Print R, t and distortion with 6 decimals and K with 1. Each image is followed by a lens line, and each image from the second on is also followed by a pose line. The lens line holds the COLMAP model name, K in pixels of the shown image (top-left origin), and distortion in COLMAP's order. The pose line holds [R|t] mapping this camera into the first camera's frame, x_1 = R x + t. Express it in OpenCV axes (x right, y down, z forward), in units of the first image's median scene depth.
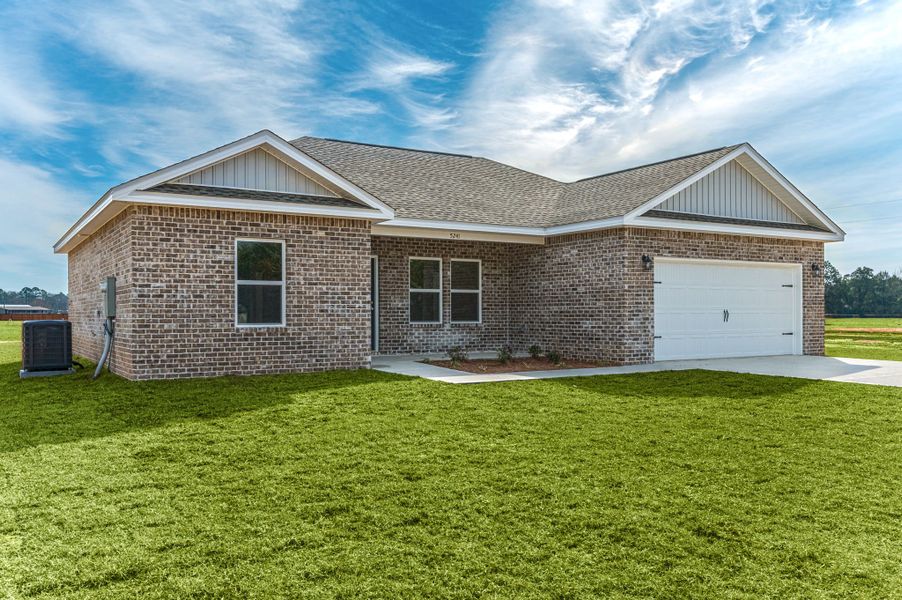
lens RADIAL K [[761.0, 0, 451.0], [0, 761.0, 300.0], [0, 0, 1]] dist [0.000539, 0.000702]
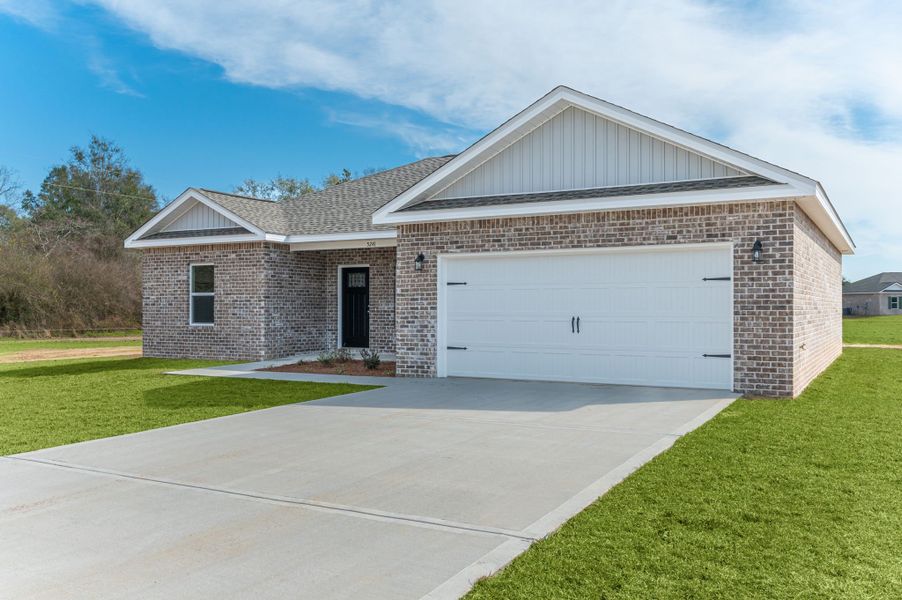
lens RADIAL K [[761.0, 0, 451.0], [0, 761.0, 300.0], [0, 0, 1]] dist [0.000539, 0.000702]
pose [[0.501691, -0.004921, -0.865033, 1.164297], [0.015303, 0.999878, 0.003188, -0.009038], [0.864912, -0.014837, 0.501705, 0.663688]]
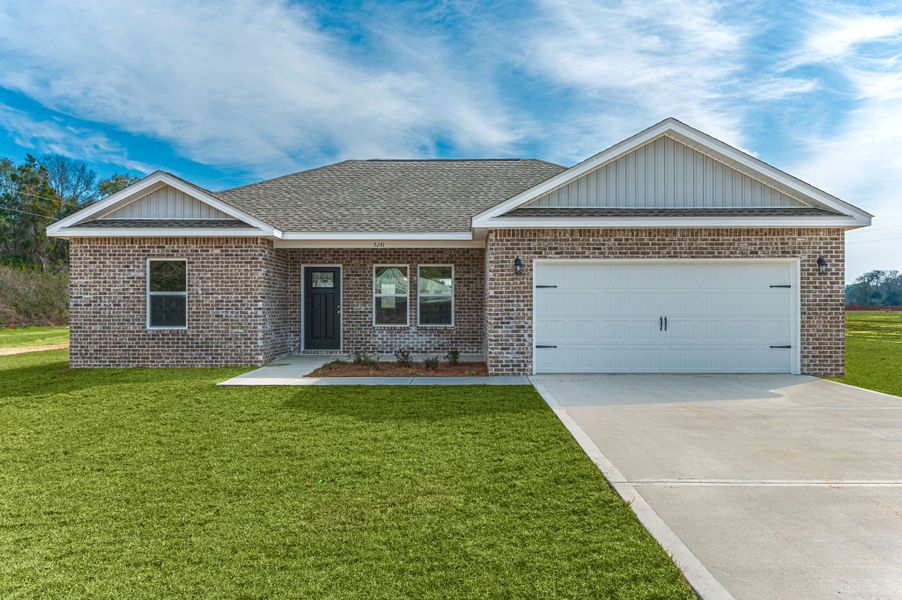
lens RADIAL K [[720.9, 0, 436.9], [0, 720.9, 299.8], [0, 0, 1]] dist [-0.000142, 0.001767]
pose [[0.845698, -0.001256, -0.533660, 0.720768], [0.007604, 0.999924, 0.009697, -0.019623], [0.533608, -0.012259, 0.845643, 0.231894]]
